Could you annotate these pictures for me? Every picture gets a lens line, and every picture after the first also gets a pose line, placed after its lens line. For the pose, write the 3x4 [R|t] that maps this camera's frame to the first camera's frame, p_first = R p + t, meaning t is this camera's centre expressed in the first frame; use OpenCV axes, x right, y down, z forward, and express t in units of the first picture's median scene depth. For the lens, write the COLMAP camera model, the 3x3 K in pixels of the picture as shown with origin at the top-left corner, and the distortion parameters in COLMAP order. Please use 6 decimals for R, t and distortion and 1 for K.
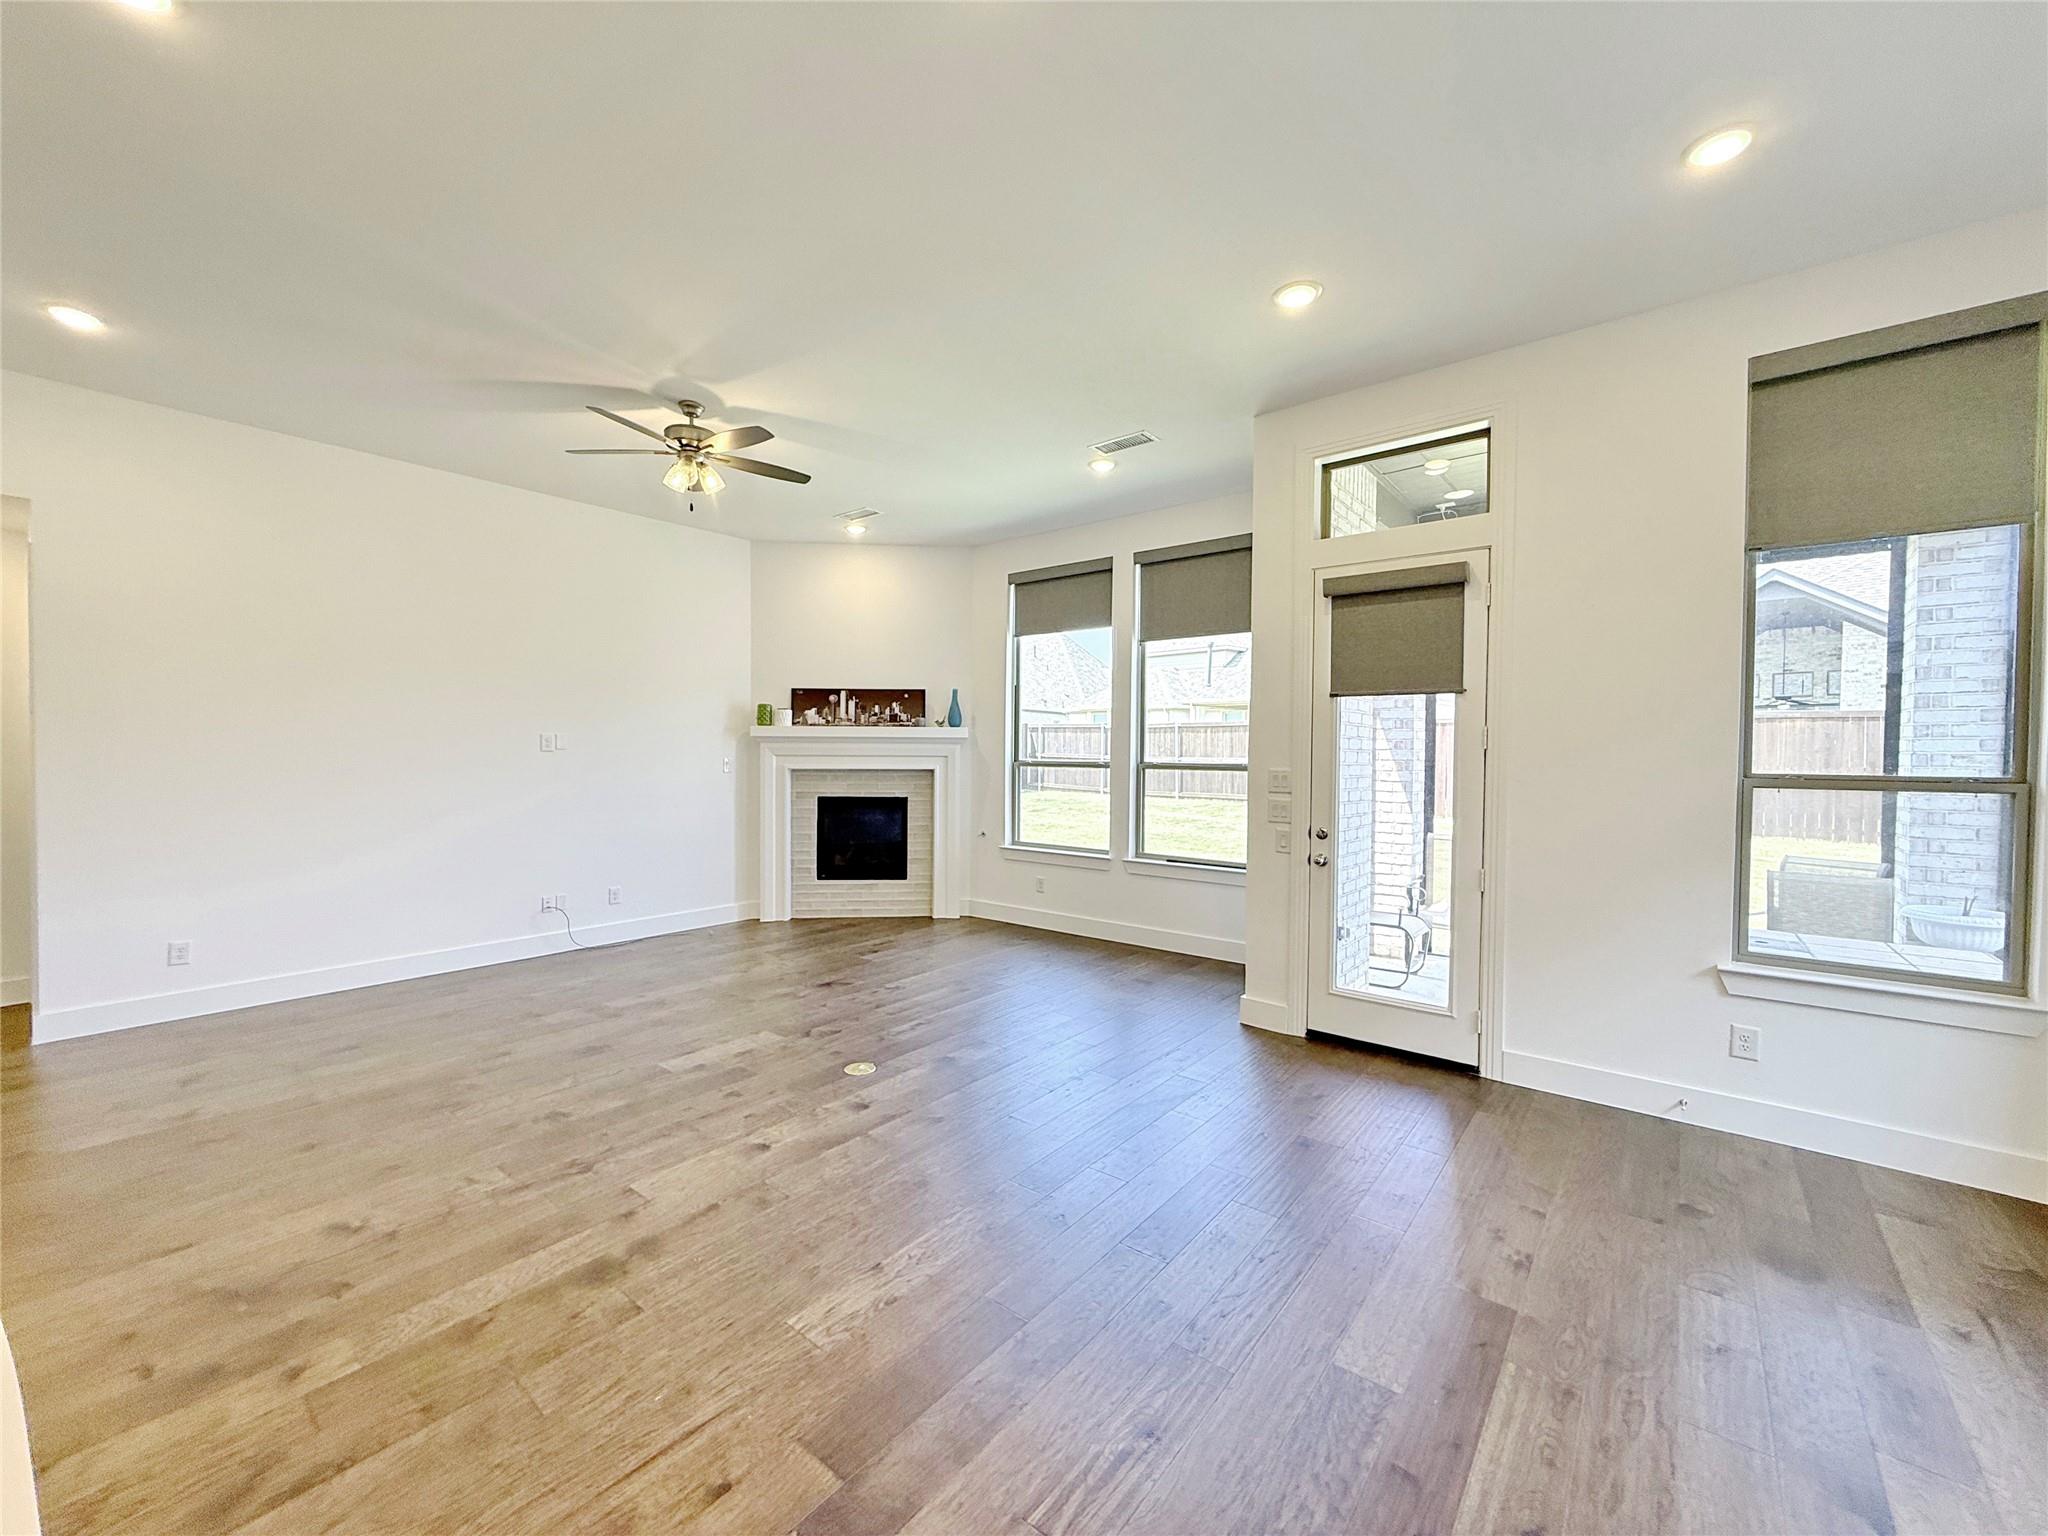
lens RADIAL K [[821.2, 0, 1023.5], [0, 821.2, 769.1], [0, 0, 1]] dist [-0.000057, -0.000307]
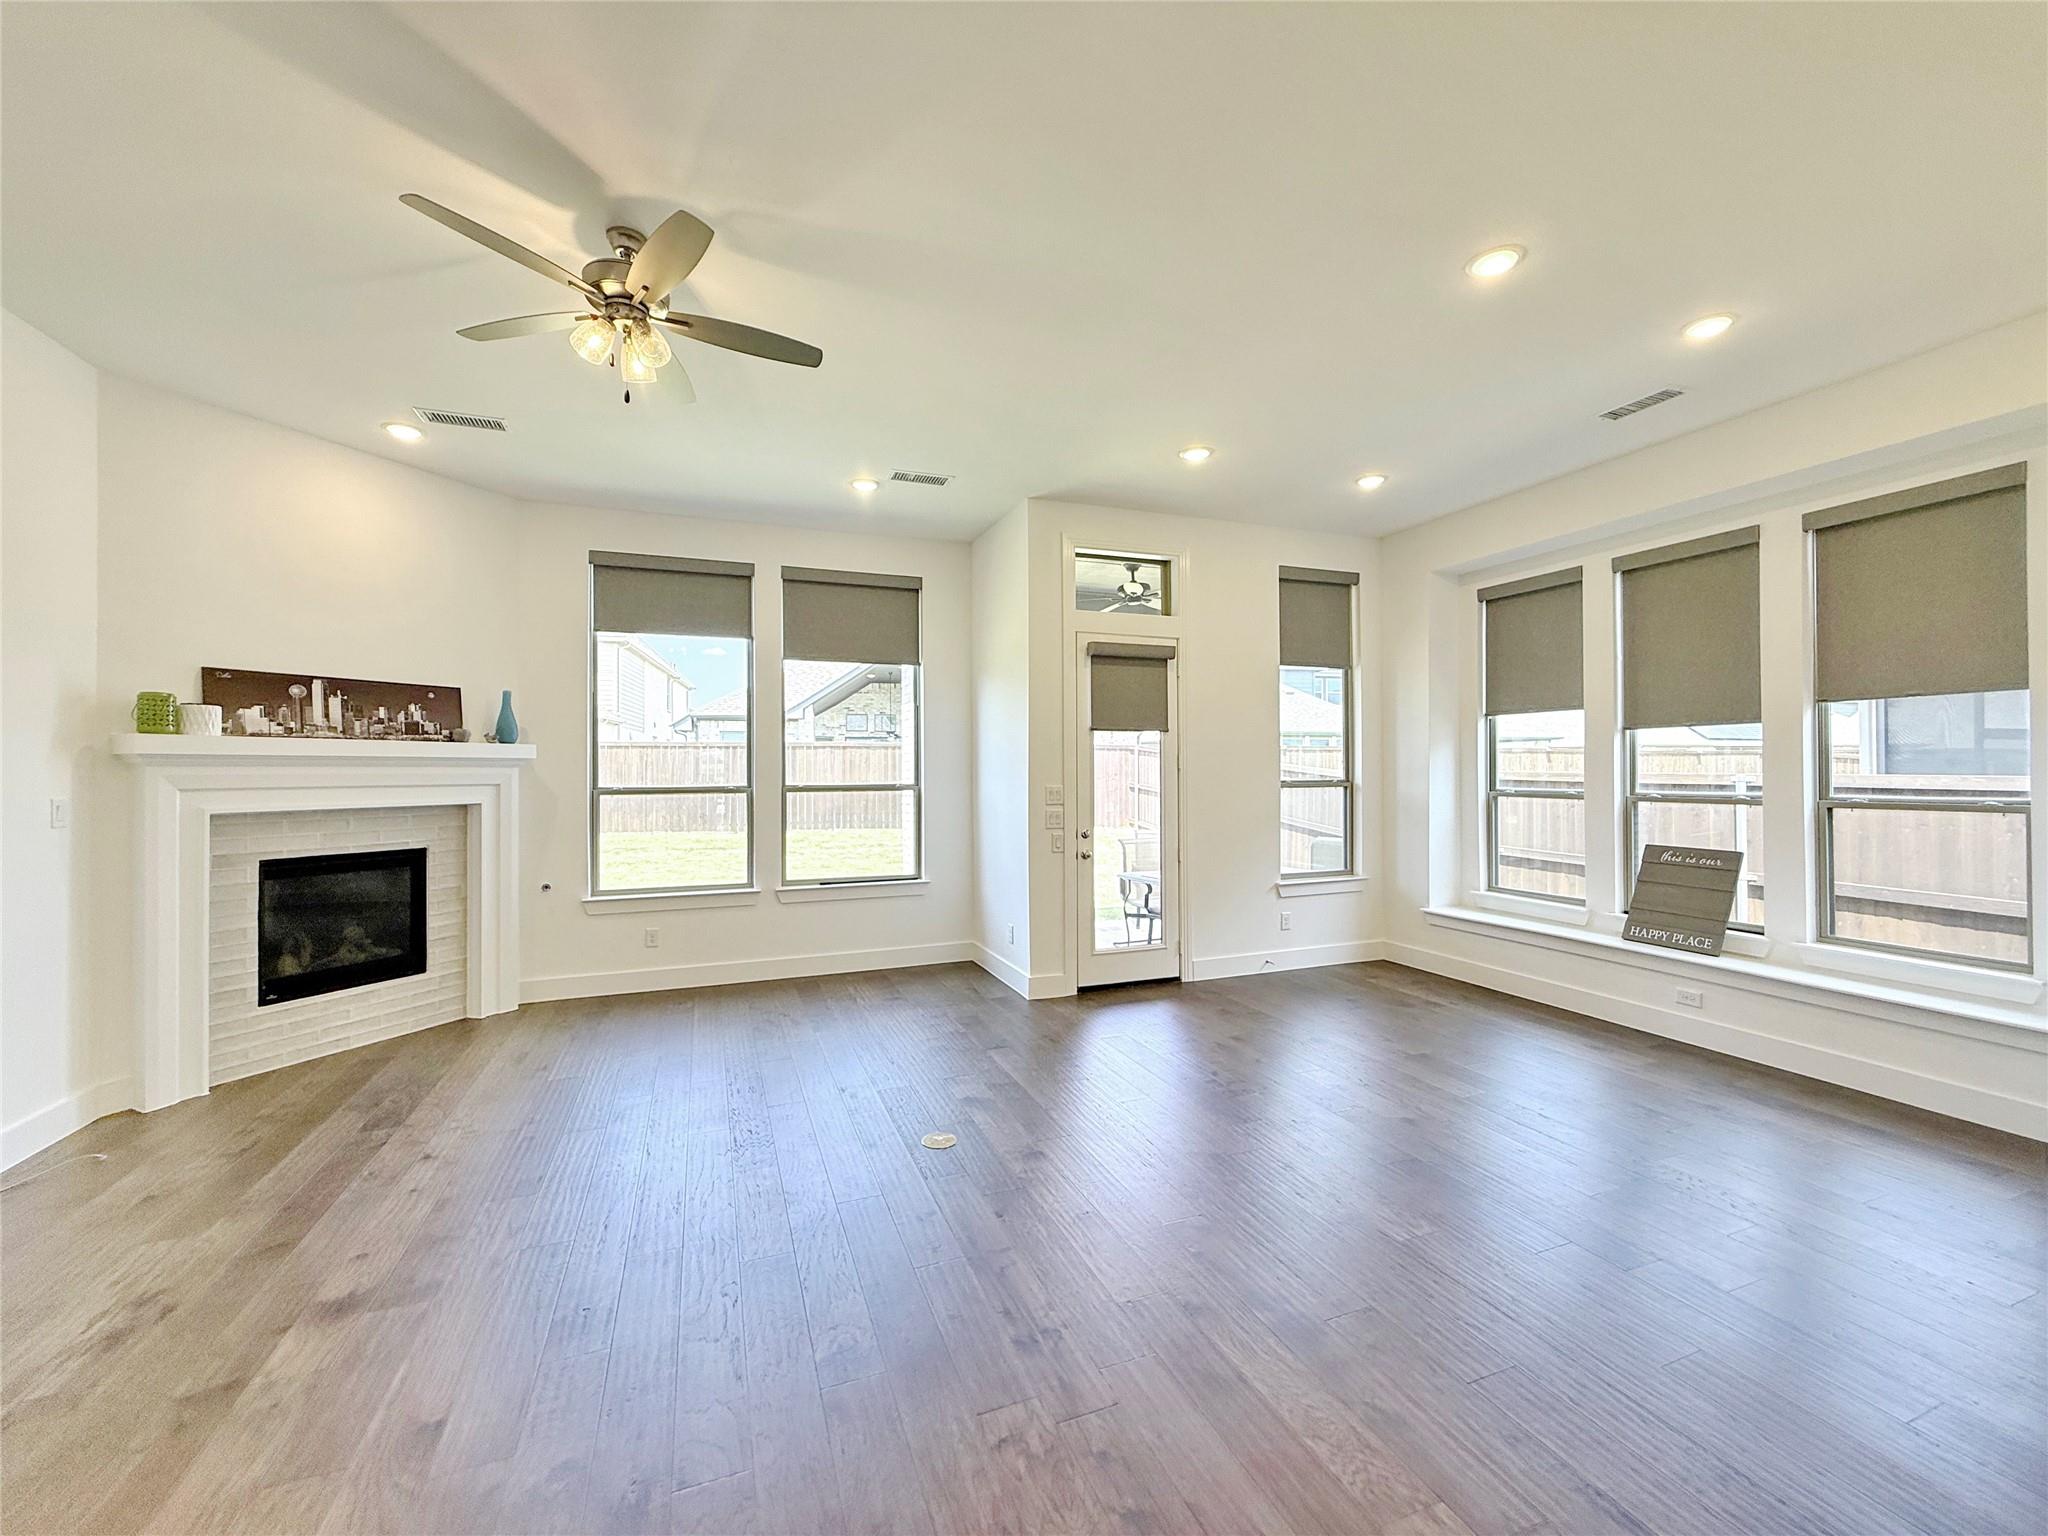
lens RADIAL K [[821.2, 0, 1022.5], [0, 821.2, 766.2], [0, 0, 1]] dist [-0.000057, -0.000307]
pose [[0.499509, -0.003161, 0.866303, -0.484905], [0.029101, 0.999490, -0.013133, -0.008979], [-0.865820, 0.031770, 0.499346, 0.253098]]
